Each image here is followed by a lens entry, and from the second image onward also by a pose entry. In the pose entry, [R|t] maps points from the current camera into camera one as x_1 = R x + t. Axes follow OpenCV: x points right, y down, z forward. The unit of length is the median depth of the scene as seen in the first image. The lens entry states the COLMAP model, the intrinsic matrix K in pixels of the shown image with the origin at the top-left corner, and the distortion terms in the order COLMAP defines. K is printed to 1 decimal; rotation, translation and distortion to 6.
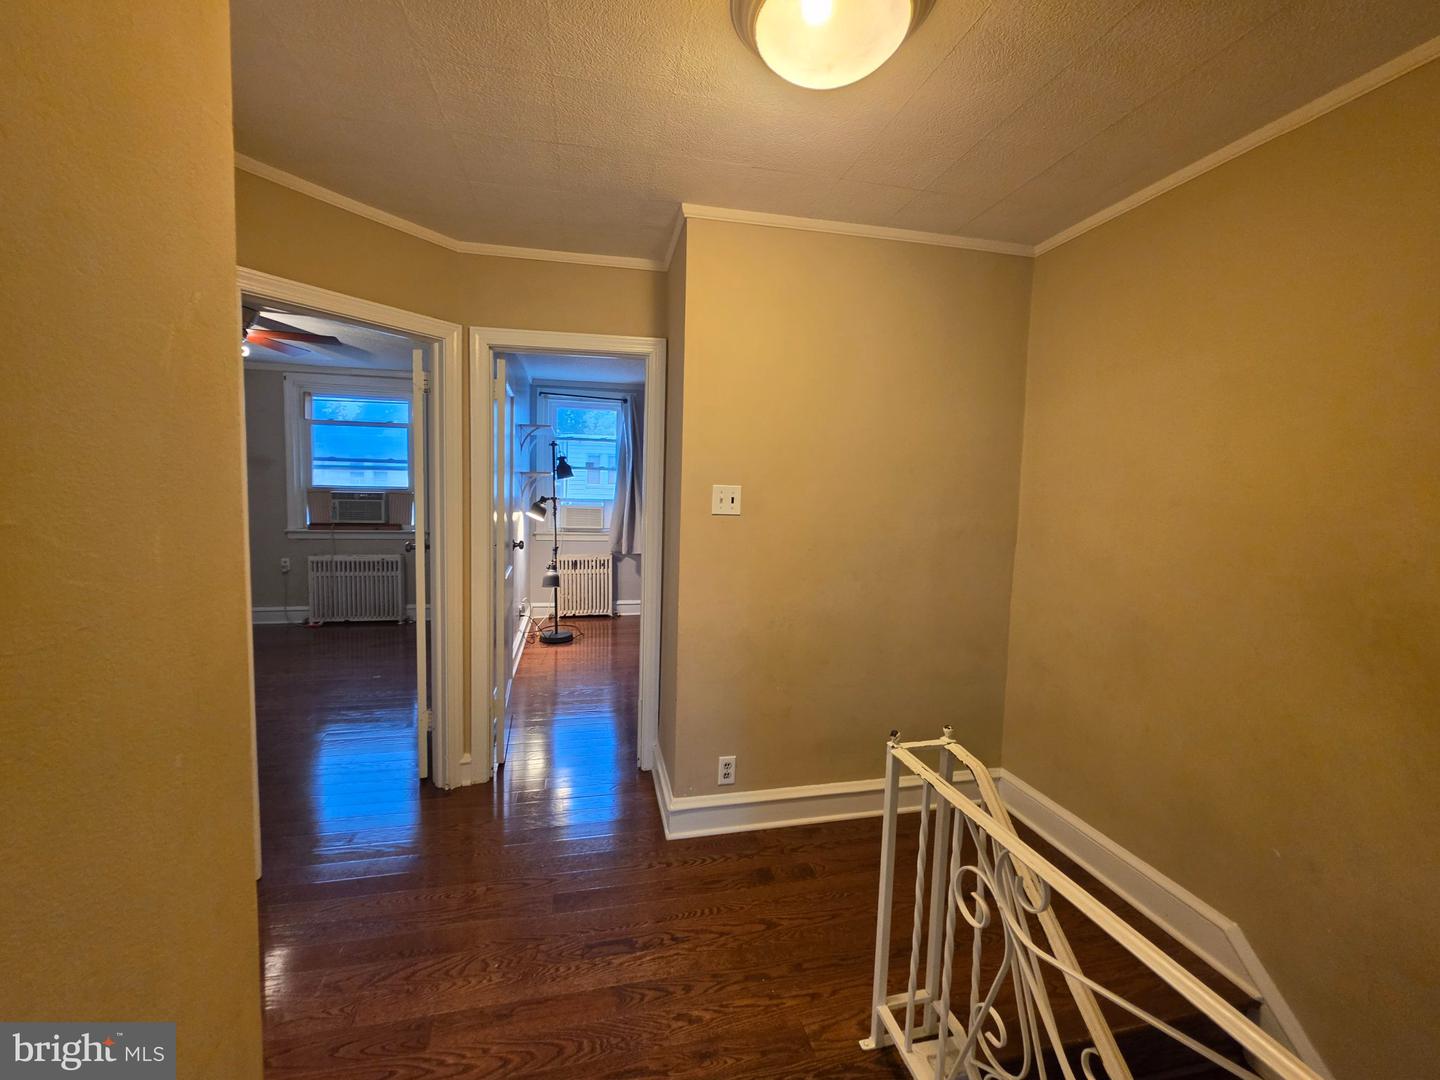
lens RADIAL K [[584.5, 0, 705.0], [0, 584.5, 531.9], [0, 0, 1]] dist [-0.008313, -0.000020]
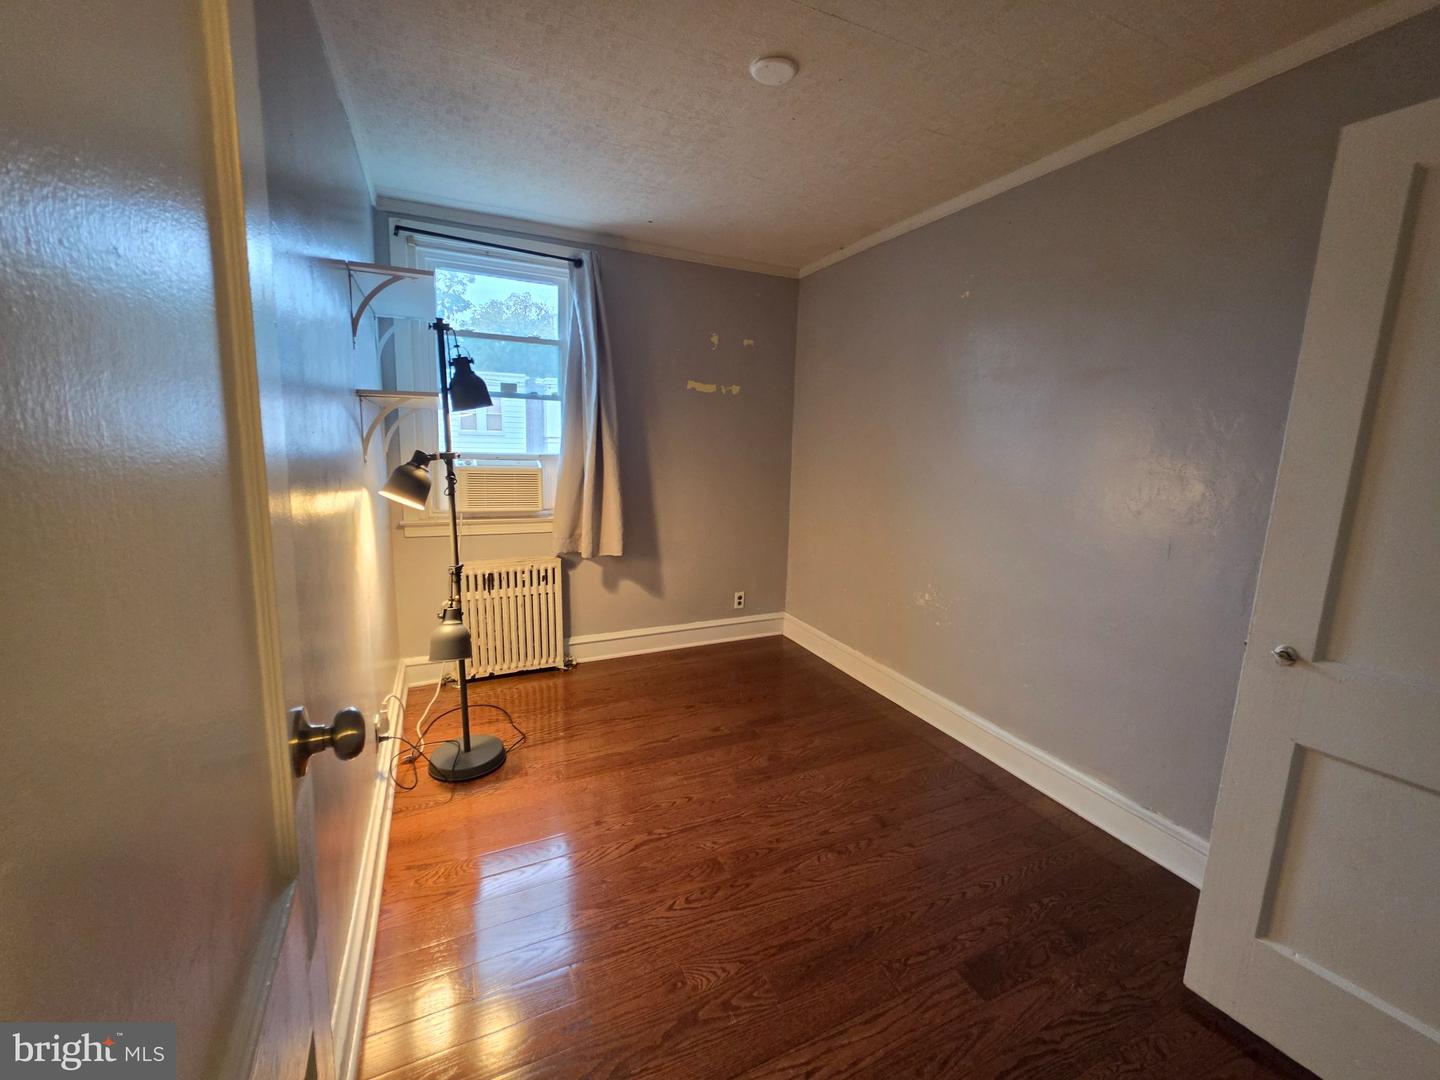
lens RADIAL K [[584.5, 0, 728.0], [0, 584.5, 534.9], [0, 0, 1]] dist [-0.008313, -0.000020]
pose [[0.972621, -0.031012, 0.230317, -0.159232], [0.009309, 0.995460, 0.094725, -0.038751], [-0.232209, -0.089987, 0.968494, 0.533385]]
